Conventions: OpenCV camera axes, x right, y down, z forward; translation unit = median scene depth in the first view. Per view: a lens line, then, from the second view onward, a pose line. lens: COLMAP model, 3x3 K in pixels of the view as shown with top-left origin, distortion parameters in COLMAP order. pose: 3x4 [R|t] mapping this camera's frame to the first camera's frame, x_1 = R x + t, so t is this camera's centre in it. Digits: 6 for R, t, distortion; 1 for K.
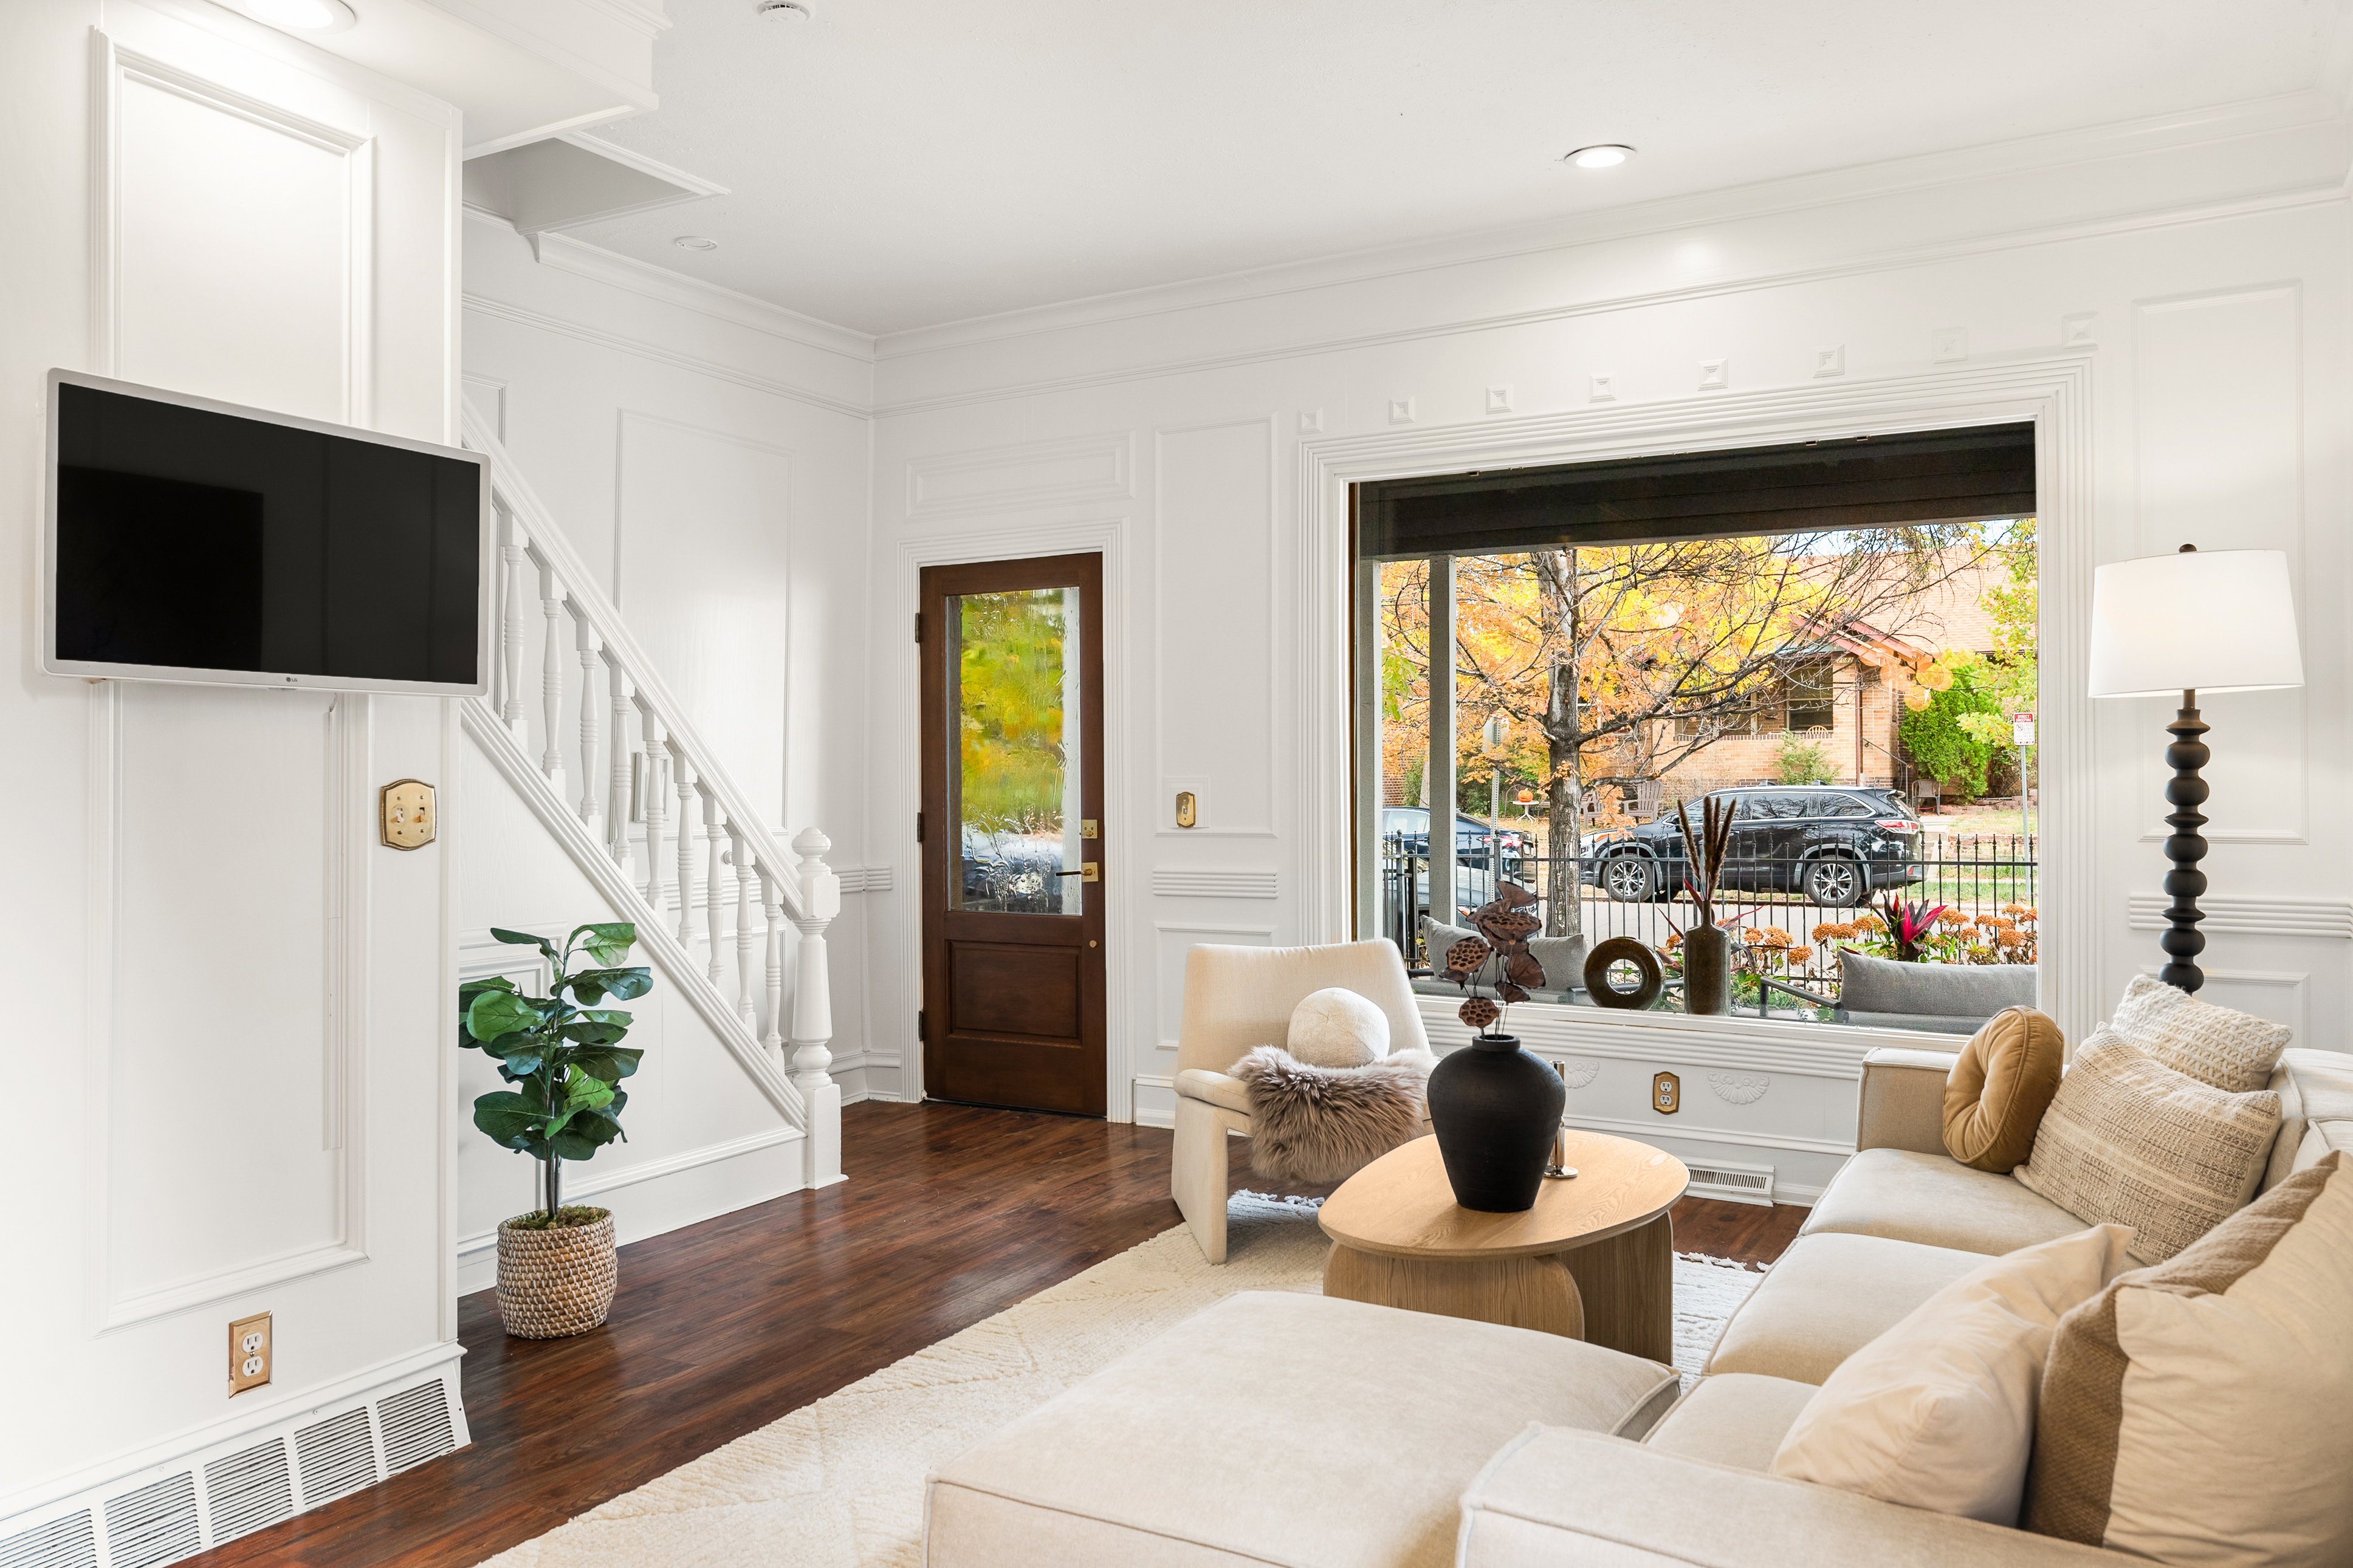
lens RADIAL K [[1658.3, 0, 1155.0], [0, 1658.3, 772.4], [0, 0, 1]] dist [-0.001498, 0.006285]
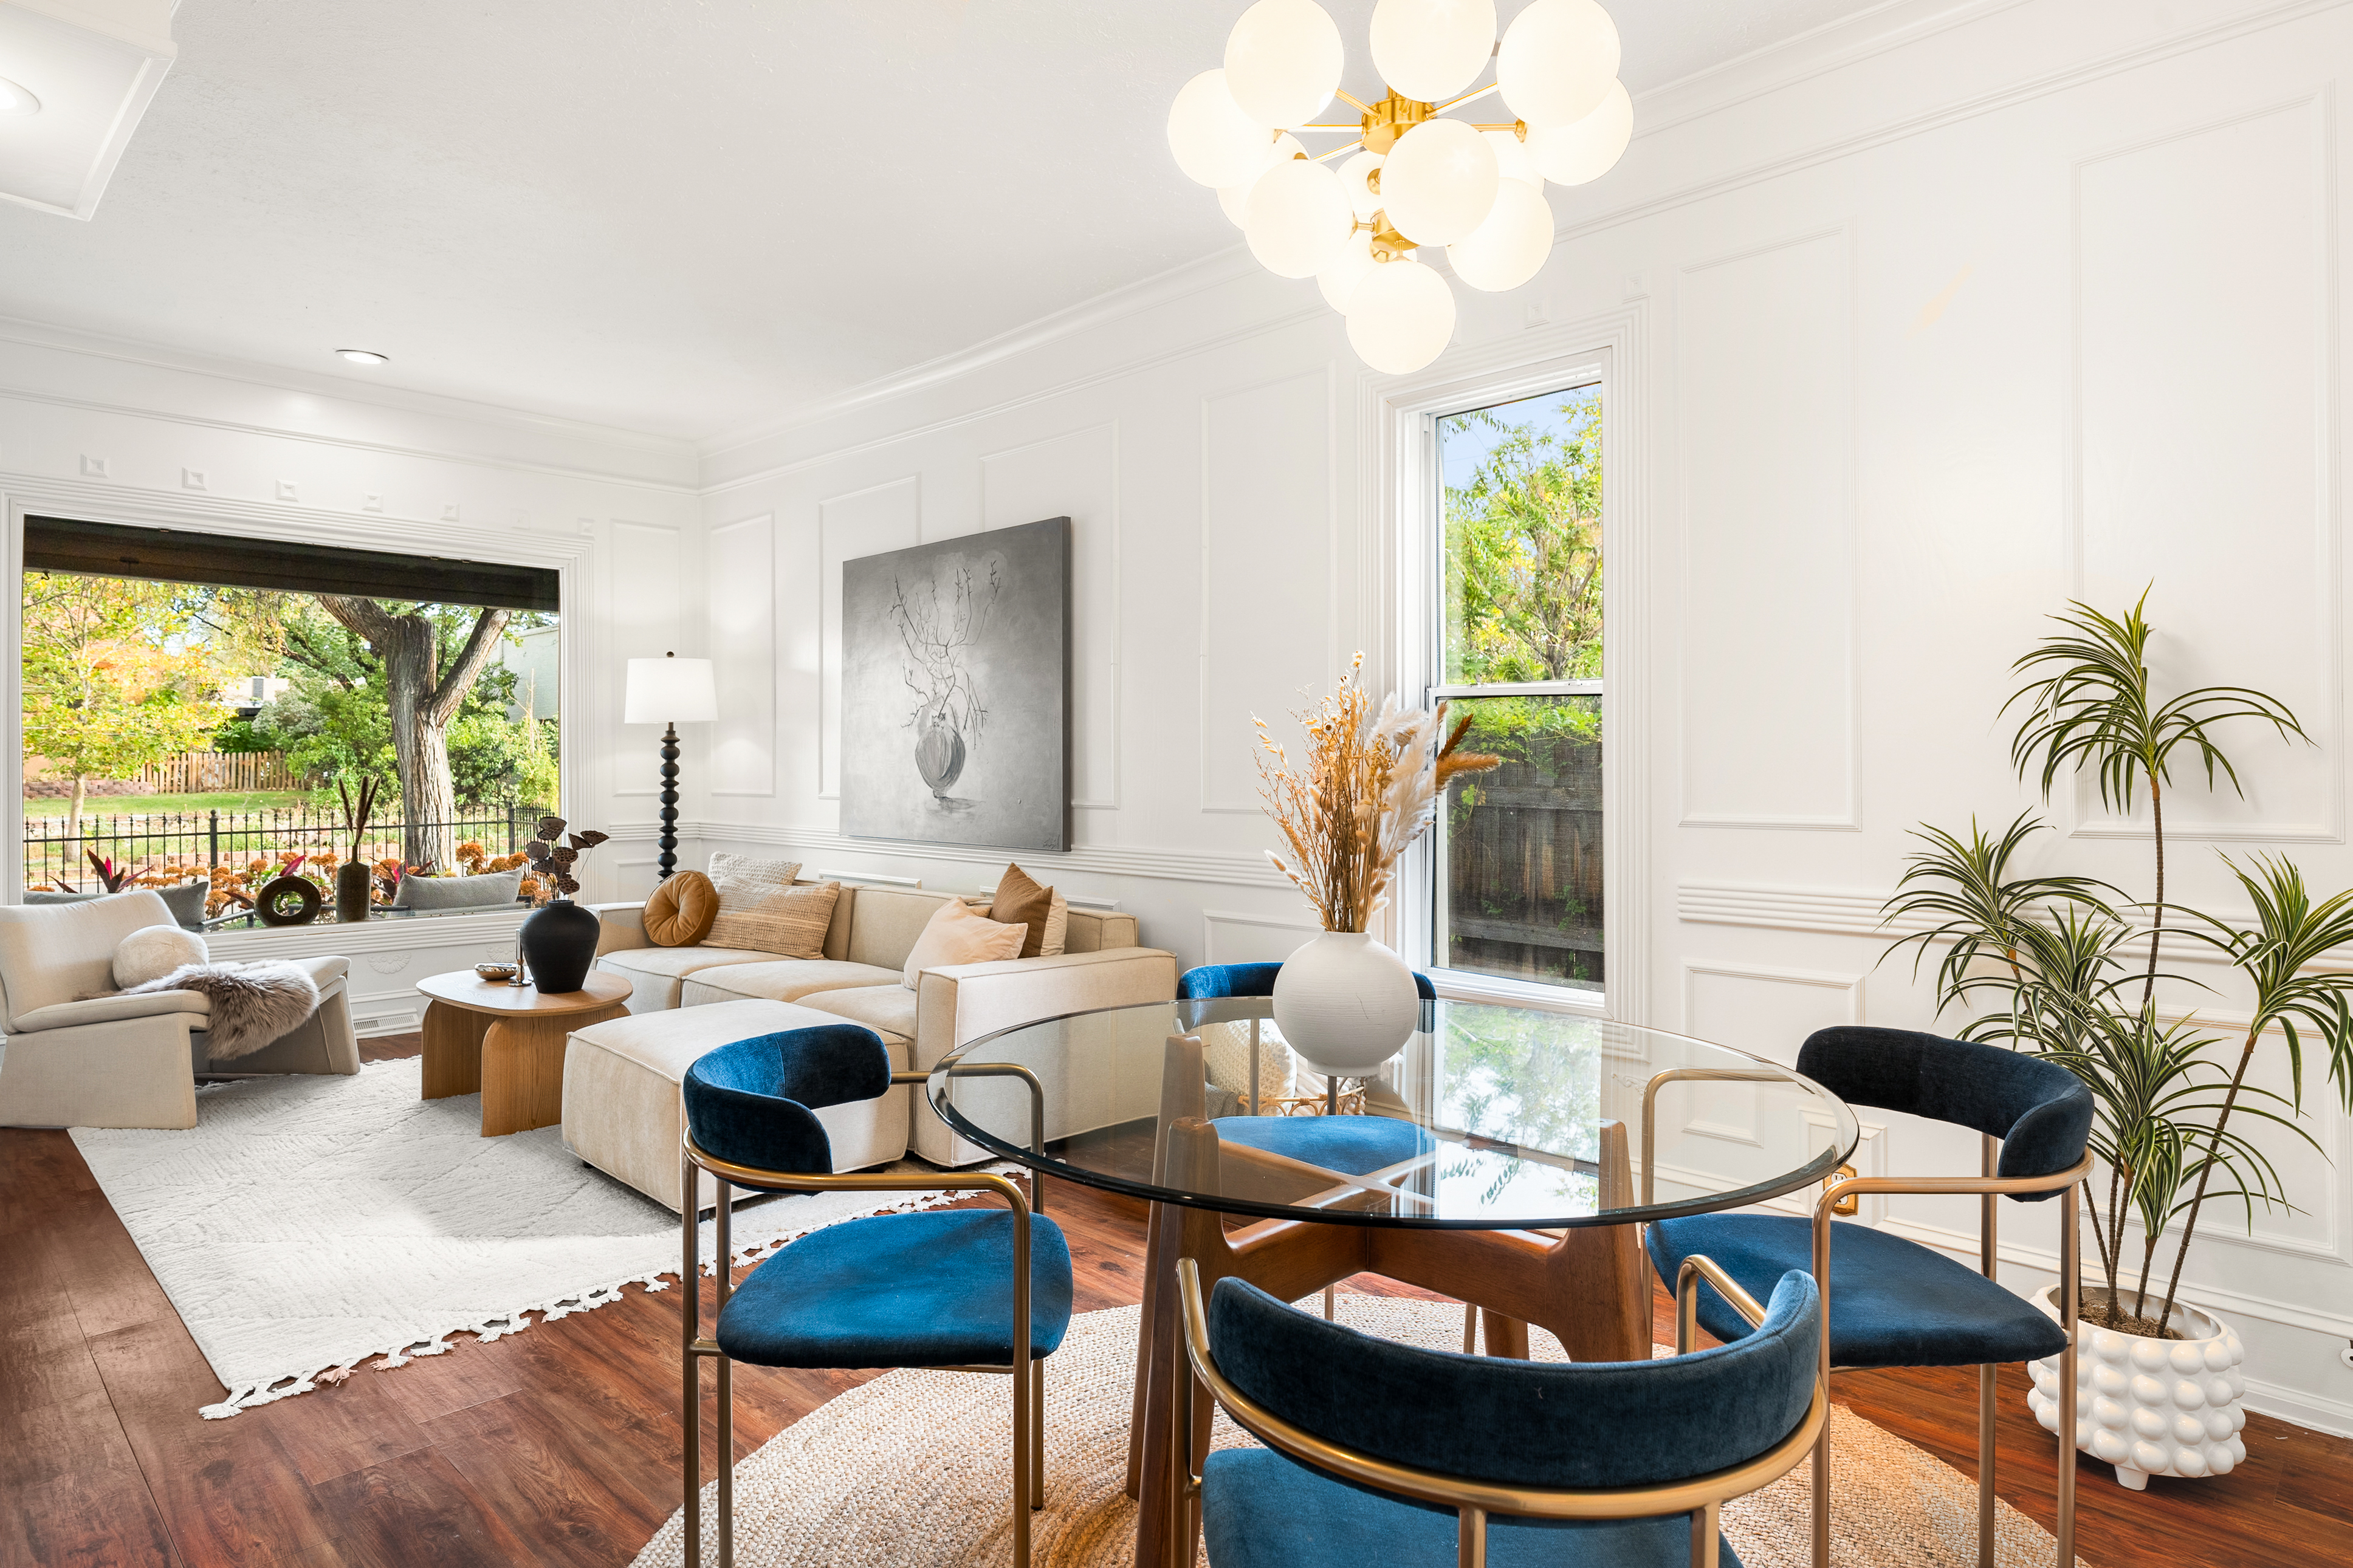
lens RADIAL K [[1316.7, 0, 1162.8], [0, 1316.7, 752.9], [0, 0, 1]] dist [-0.006539, -0.000244]
pose [[0.261570, 0.010218, 0.965130, -0.615575], [0.000727, 0.999942, -0.010784, 0.006231], [-0.965184, 0.003523, 0.261547, -0.022589]]
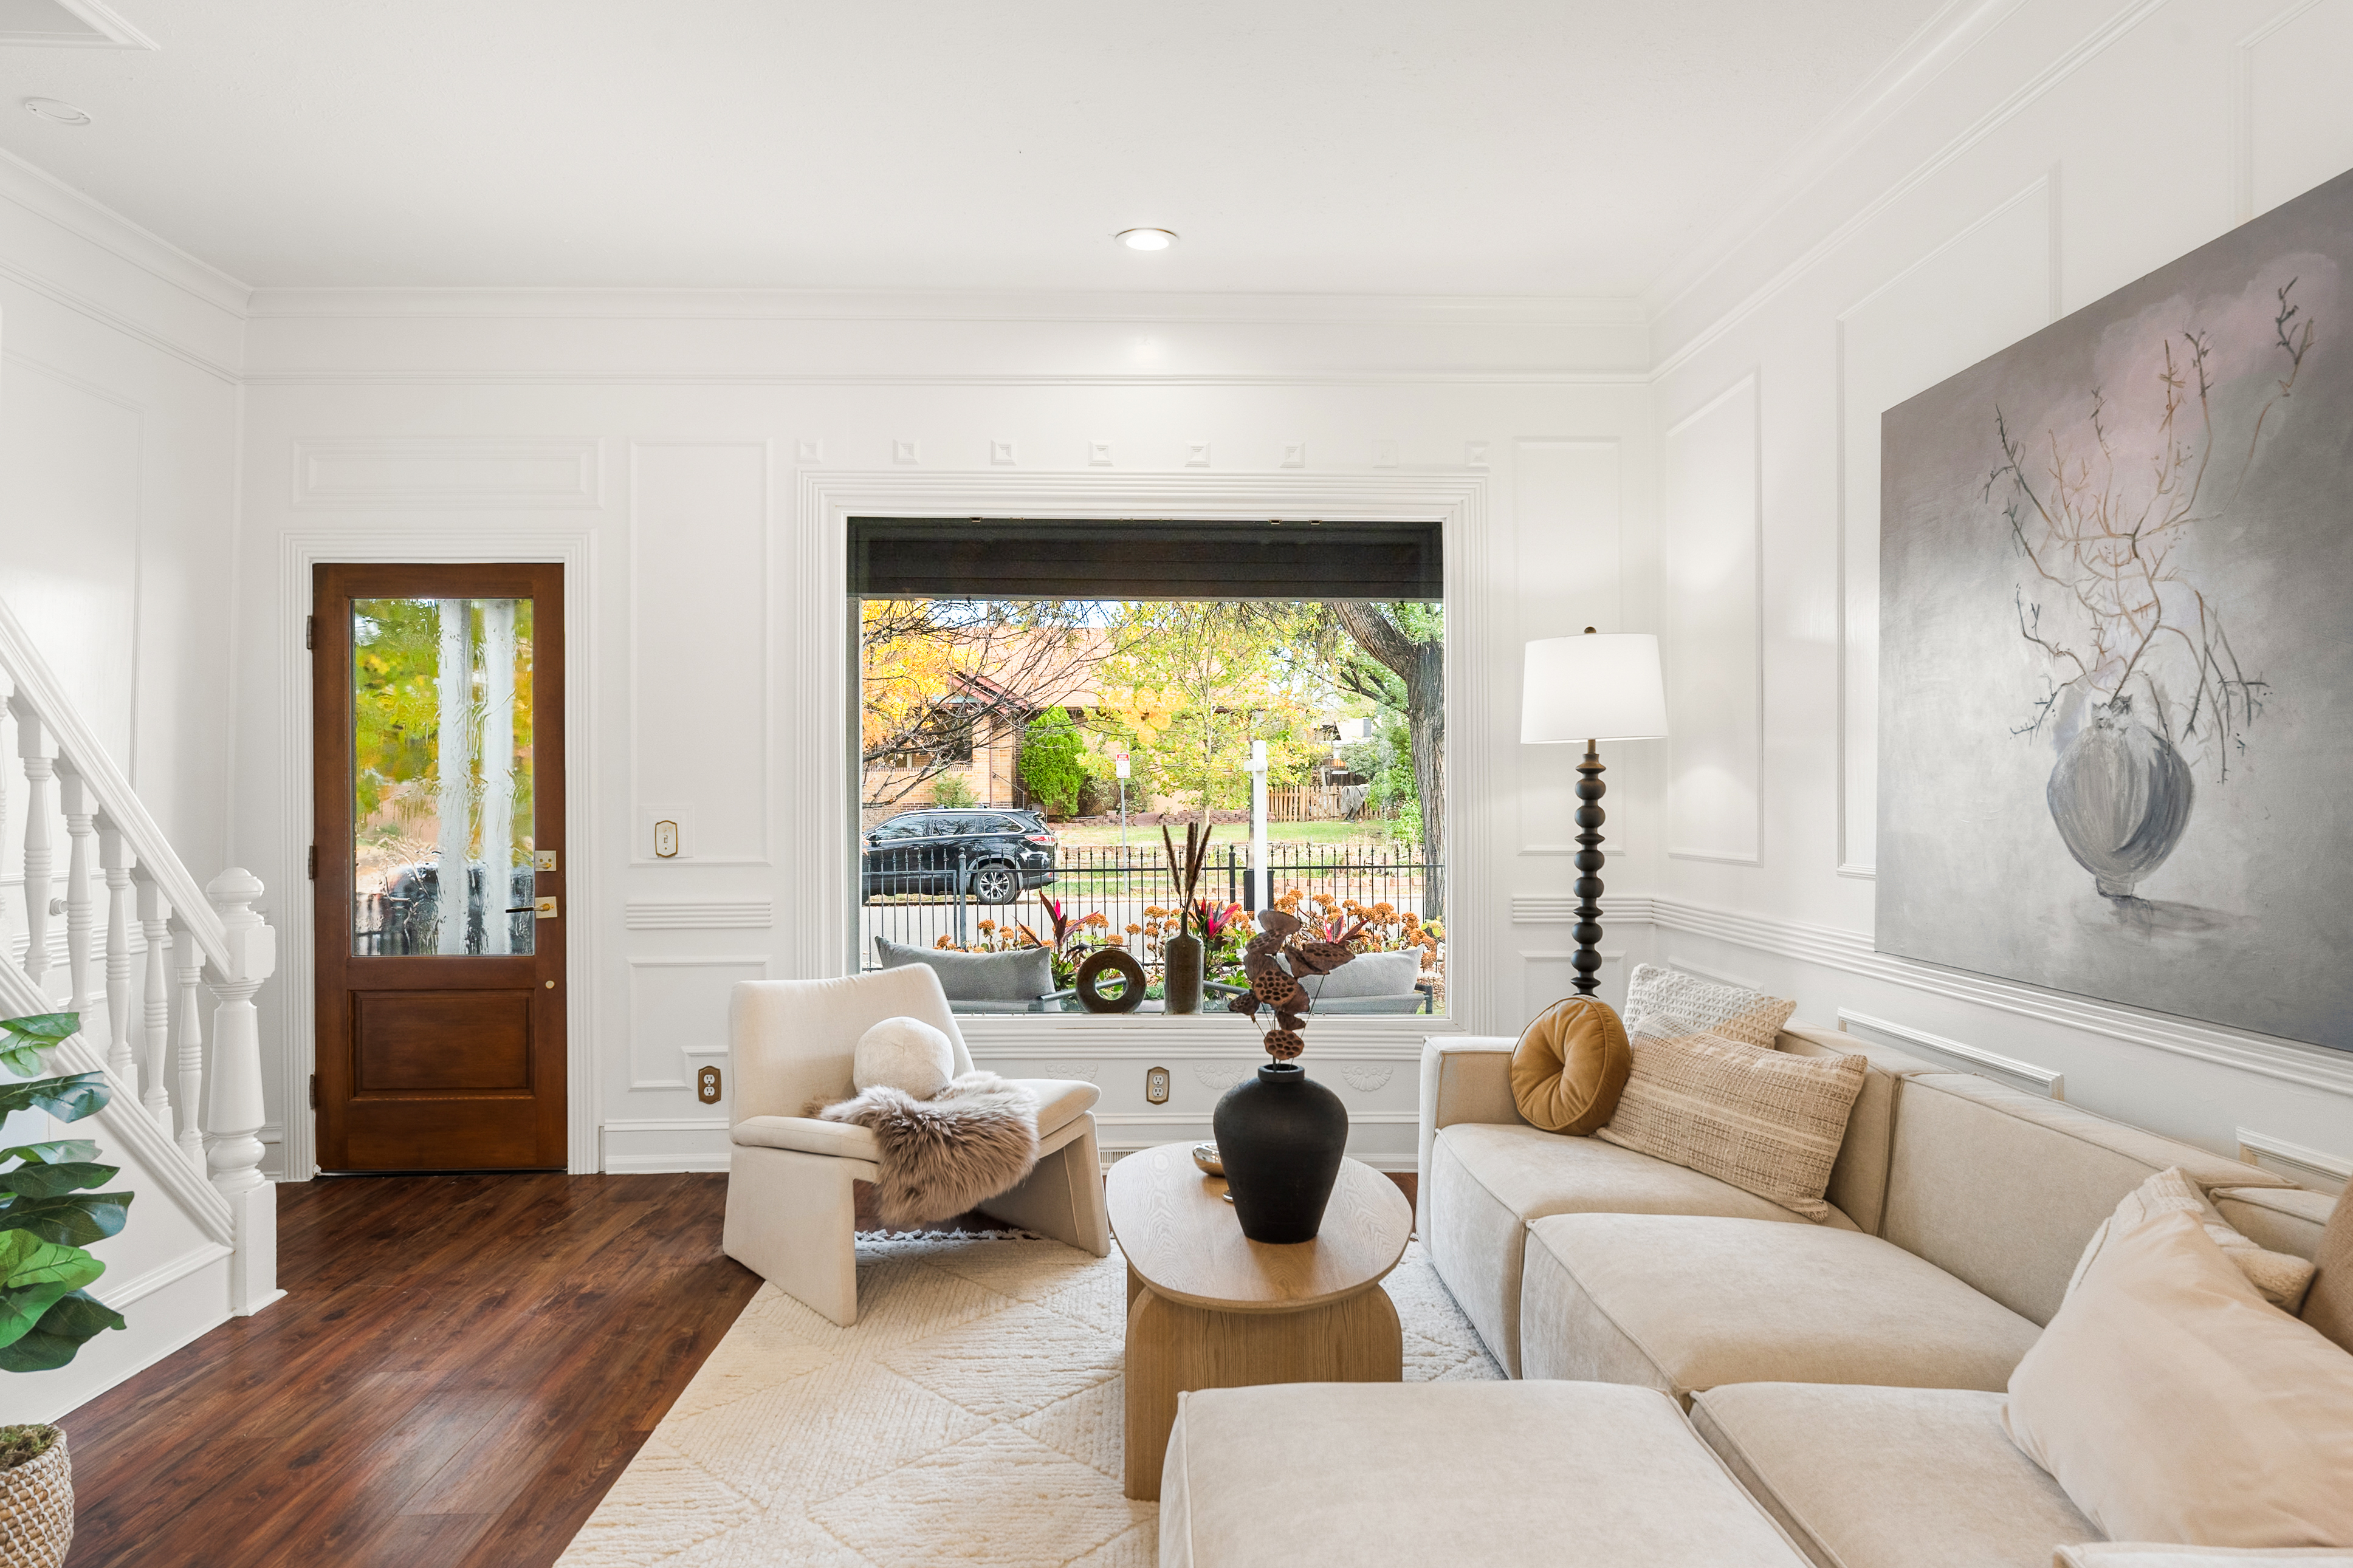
lens RADIAL K [[1385.3, 0, 1159.6], [0, 1385.3, 792.3], [0, 0, 1]] dist [-0.002144, 0.002252]
pose [[0.854462, 0.003820, 0.519500, -0.174237], [-0.001962, 0.999990, -0.004126, -0.002031], [-0.519510, 0.002506, 0.854460, 0.188433]]
